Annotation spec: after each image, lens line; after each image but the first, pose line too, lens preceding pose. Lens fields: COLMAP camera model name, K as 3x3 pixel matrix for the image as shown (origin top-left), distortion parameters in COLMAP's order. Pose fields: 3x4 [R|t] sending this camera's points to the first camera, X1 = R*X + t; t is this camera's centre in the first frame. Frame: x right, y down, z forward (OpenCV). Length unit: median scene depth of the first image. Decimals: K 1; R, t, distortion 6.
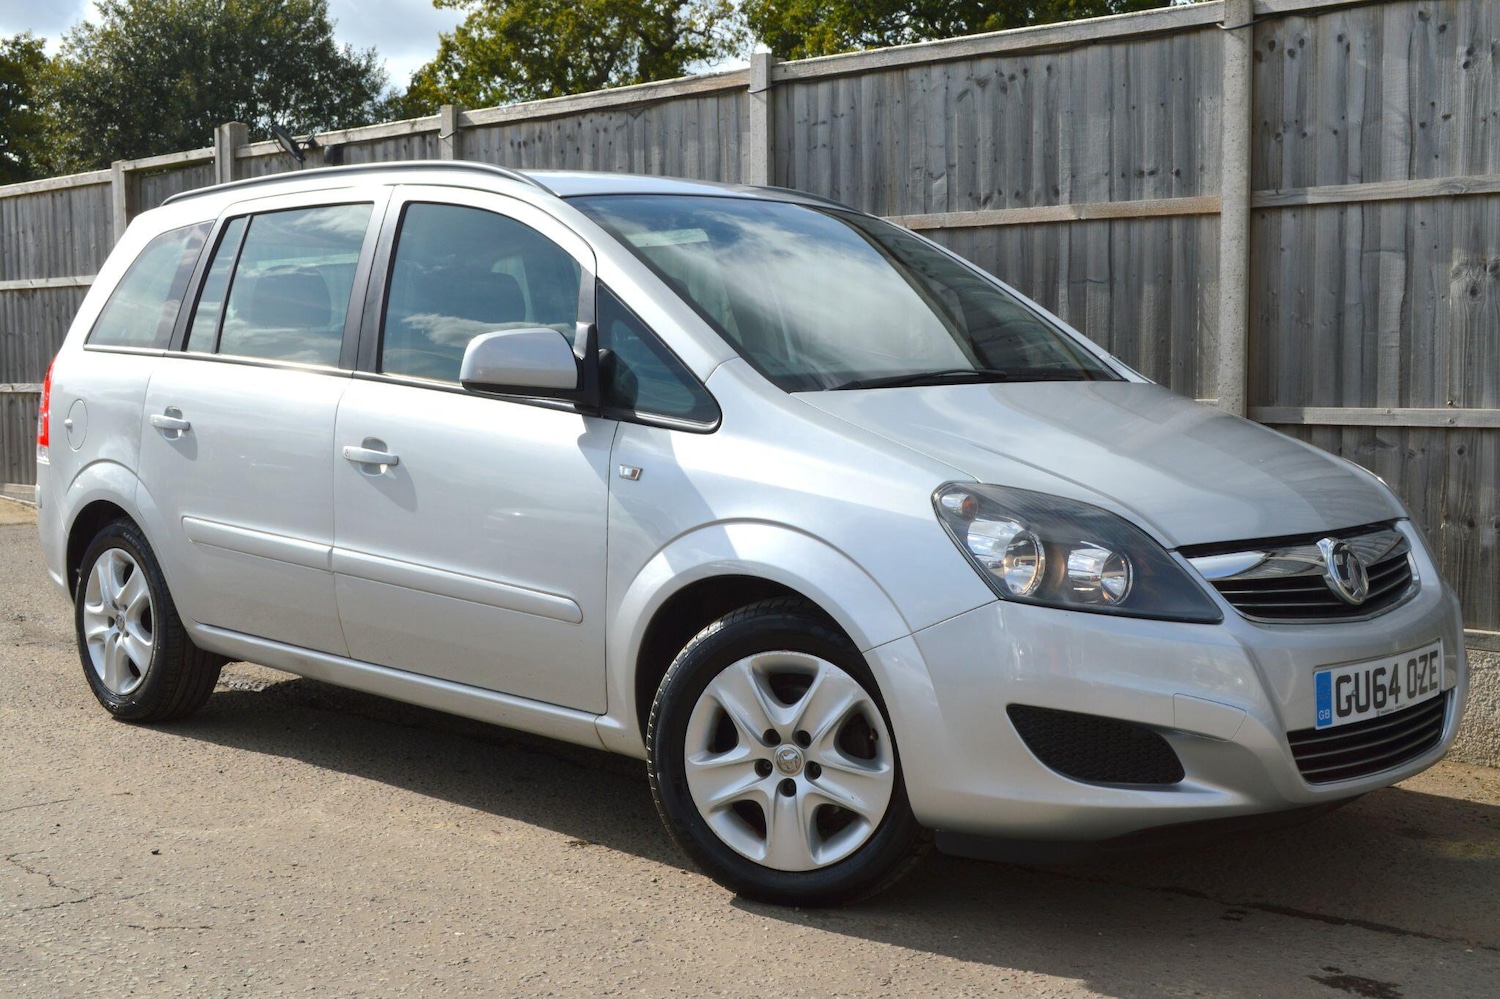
lens RADIAL K [[1943.3, 0, 798.3], [0, 1943.3, 497.2], [0, 0, 1]] dist [-0.009155, 0.035933]
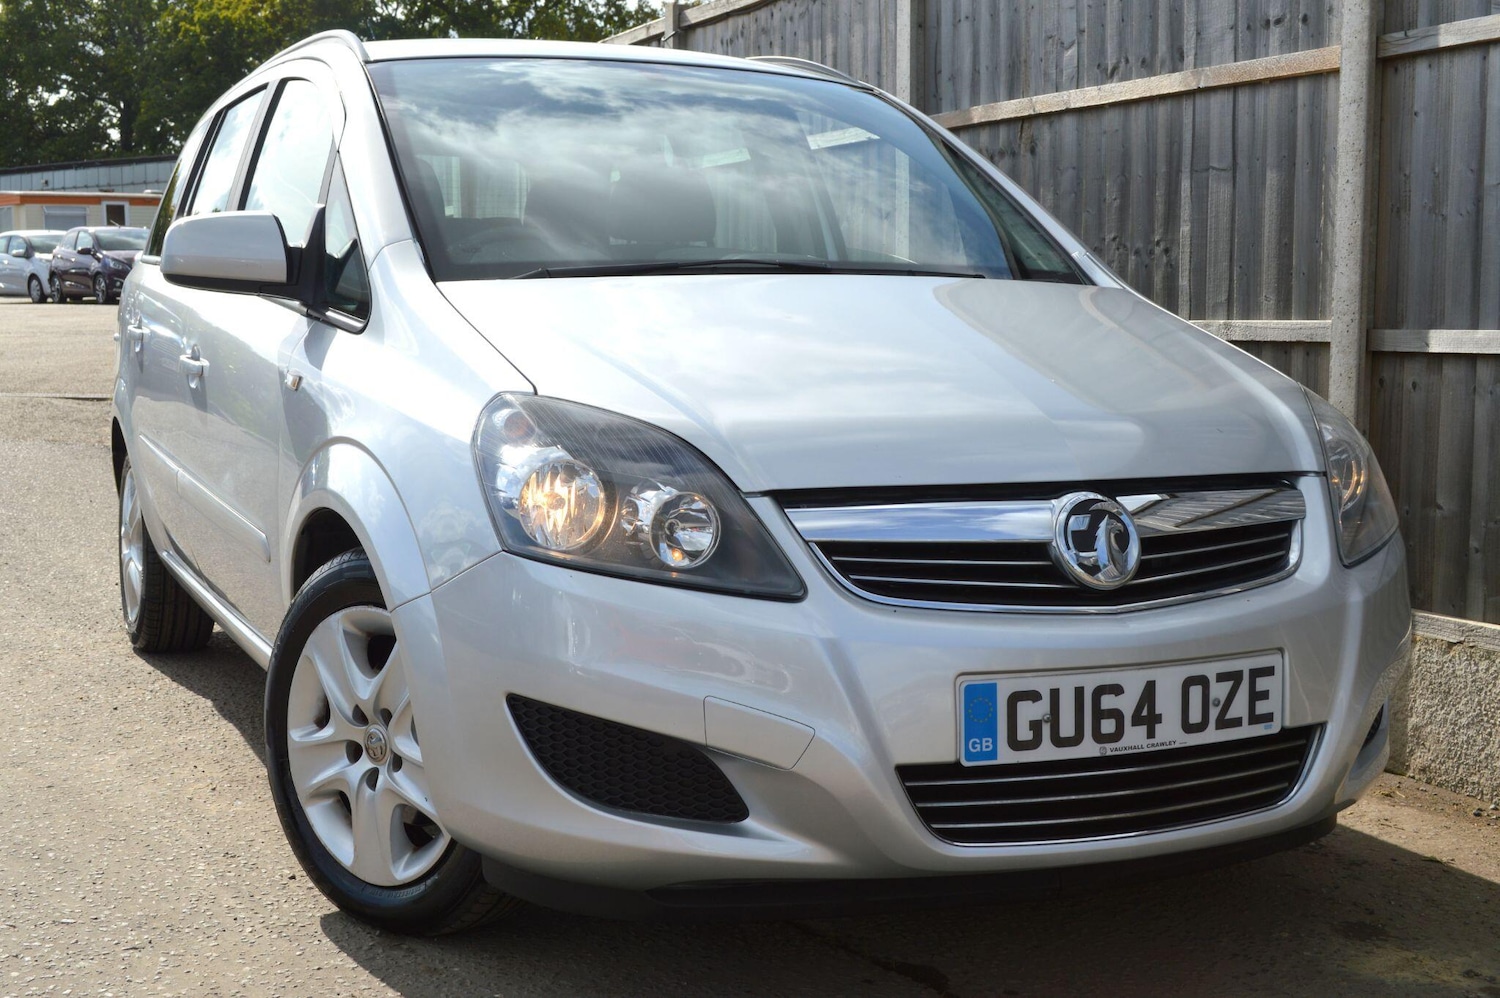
lens RADIAL K [[1986.6, 0, 750.0], [0, 1986.6, 499.0], [0, 0, 1]] dist [-0.006583, -0.025987]
pose [[0.930660, 0.040594, -0.363626, 0.277753], [-0.033620, 0.999110, 0.025489, 0.006449], [0.364337, -0.011497, 0.931196, 0.200024]]
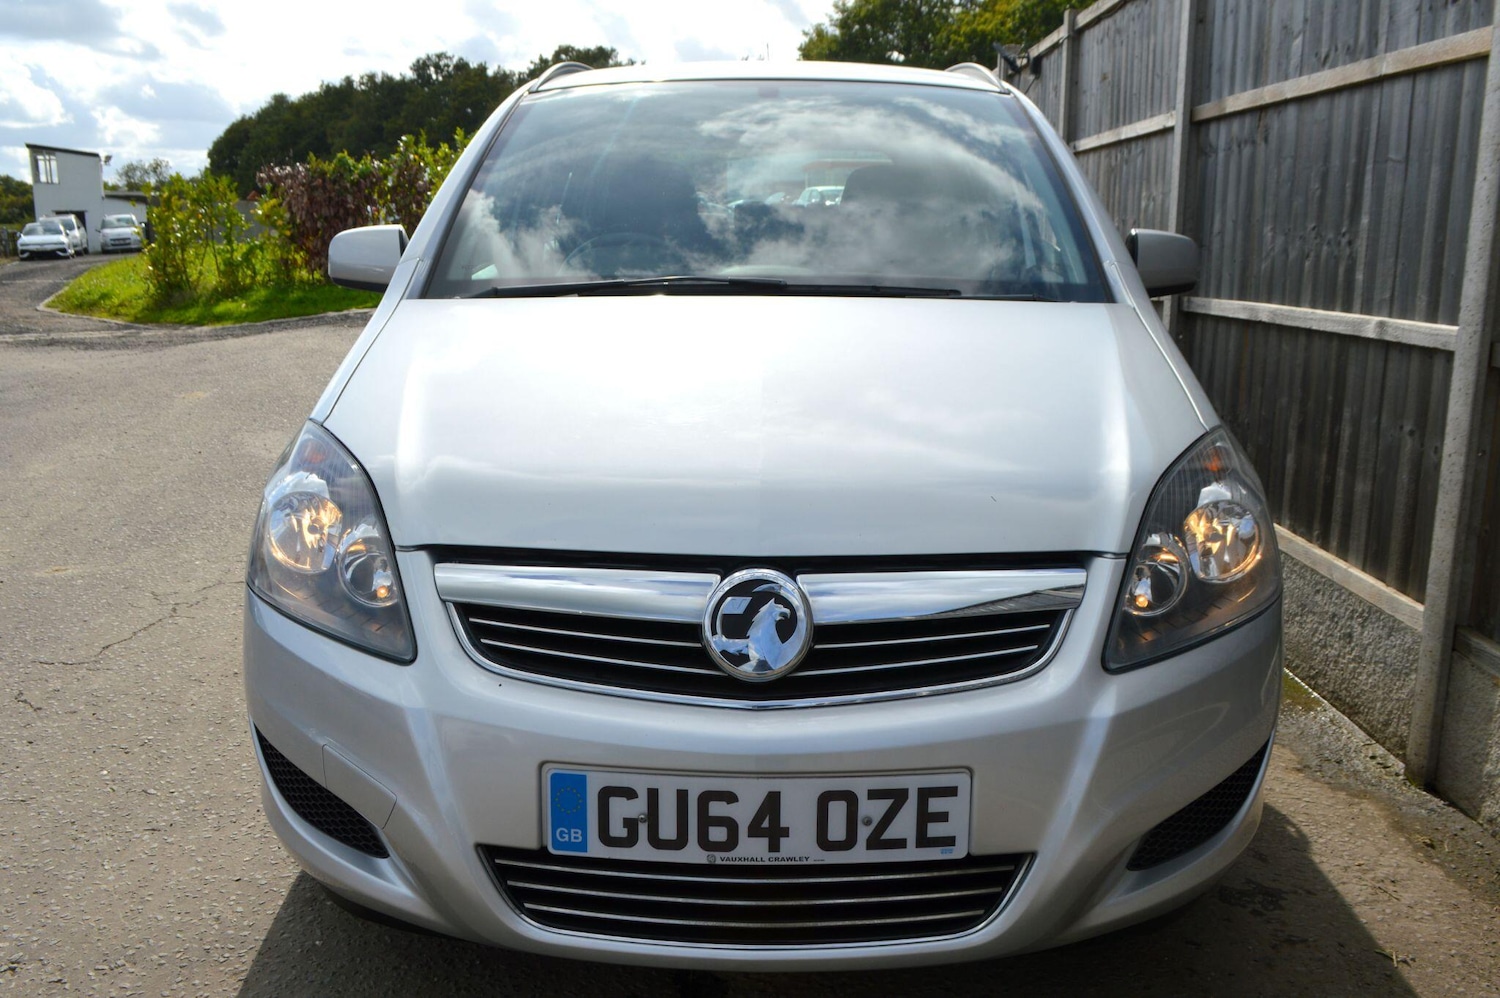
lens RADIAL K [[1356.9, 0, 743.5], [0, 1356.9, 520.9], [0, 0, 1]] dist [0.004519, -0.001638]
pose [[0.682179, 0.158271, -0.713850, 0.385948], [-0.062521, 0.985343, 0.158717, -0.042453], [0.728507, -0.063643, 0.682076, 0.460247]]
